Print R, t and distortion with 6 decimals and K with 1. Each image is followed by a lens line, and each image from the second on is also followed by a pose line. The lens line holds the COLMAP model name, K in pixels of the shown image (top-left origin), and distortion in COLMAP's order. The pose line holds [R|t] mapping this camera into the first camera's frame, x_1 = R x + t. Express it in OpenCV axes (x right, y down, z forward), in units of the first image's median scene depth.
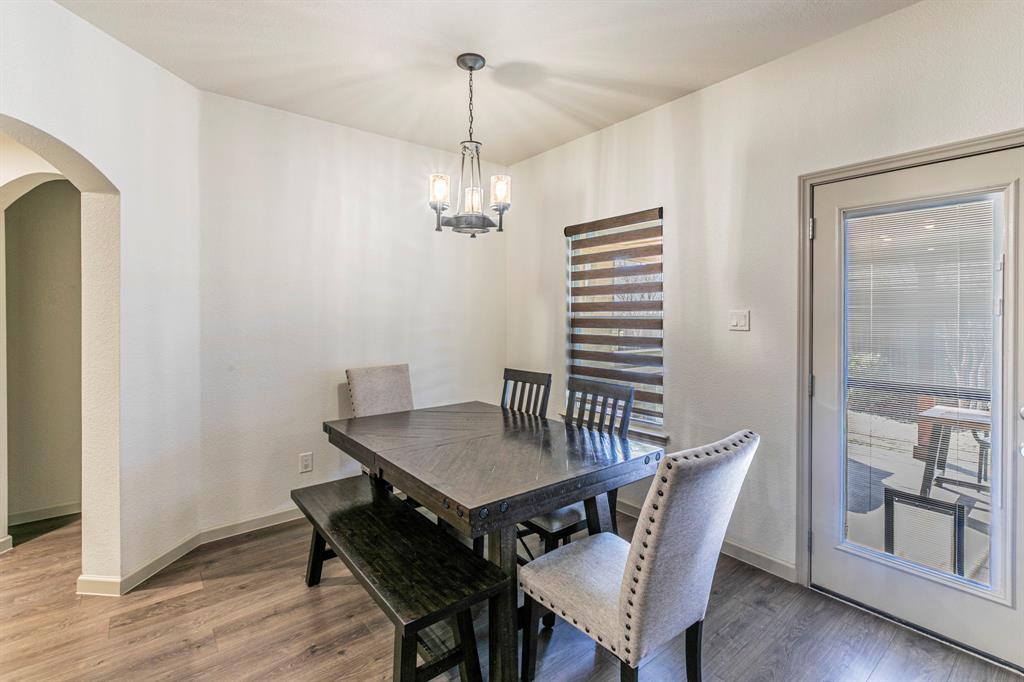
lens RADIAL K [[458.5, 0, 490.5], [0, 458.5, 320.0], [0, 0, 1]] dist [0.003028, -0.000378]
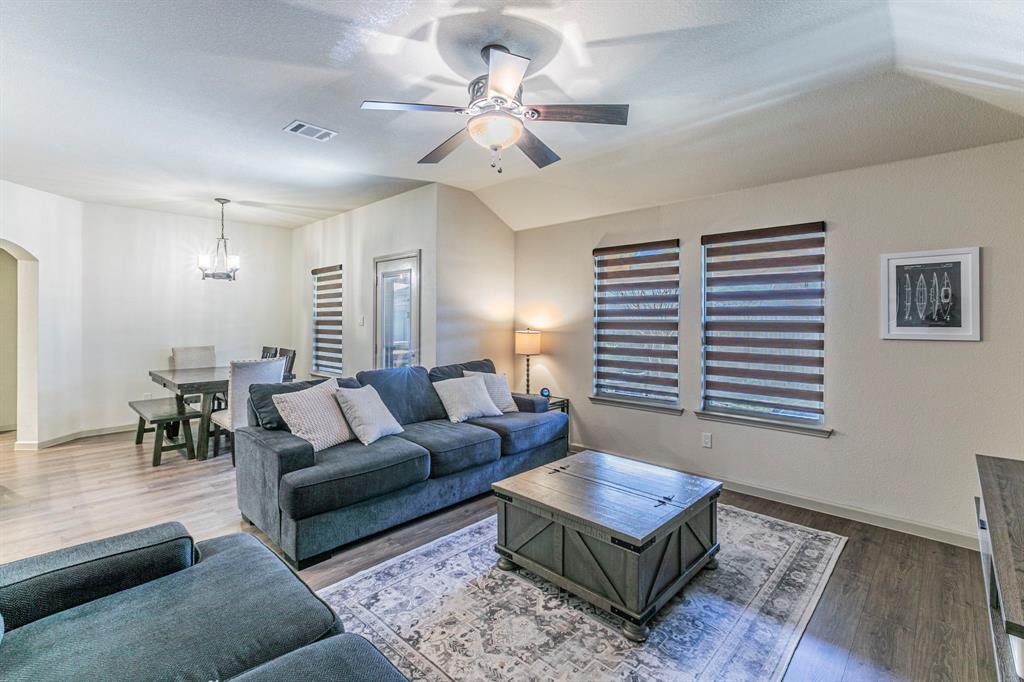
lens RADIAL K [[458.5, 0, 499.1], [0, 458.5, 320.7], [0, 0, 1]] dist [0.003028, -0.000378]
pose [[0.990837, -0.000185, 0.135060, 0.892456], [0.001001, 0.999982, -0.005972, 0.013174], [-0.135056, 0.006052, 0.990819, -1.222319]]
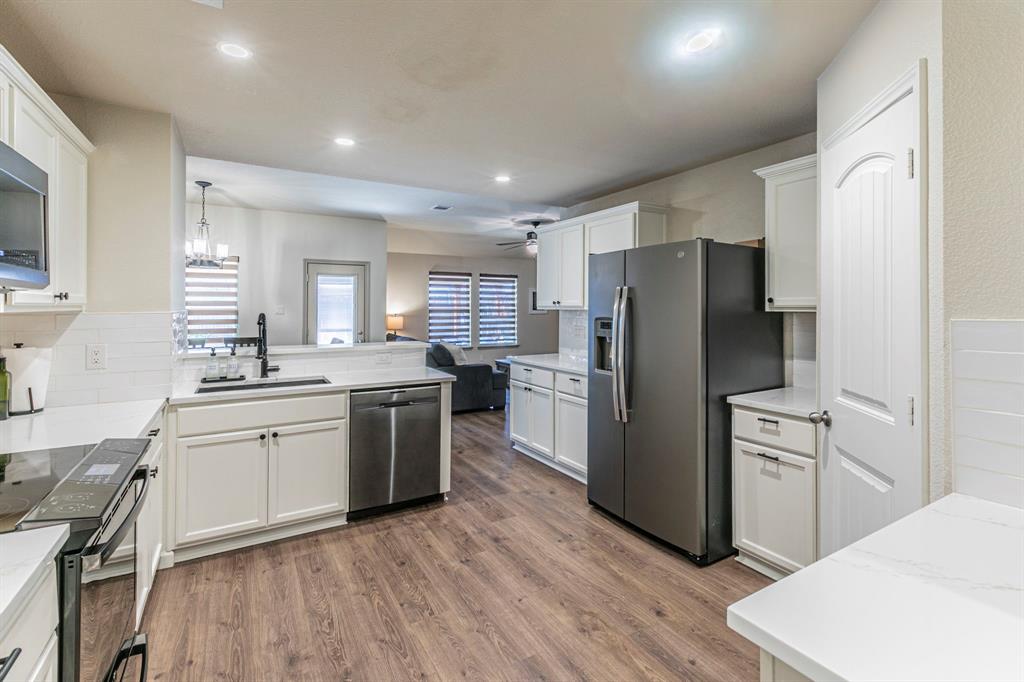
lens RADIAL K [[458.5, 0, 507.0], [0, 458.5, 304.5], [0, 0, 1]] dist [0.003028, -0.000378]
pose [[0.156224, 0.002648, 0.987718, -1.720950], [0.007035, 0.999968, -0.003794, -0.012543], [-0.987697, 0.007542, 0.156201, -0.598027]]
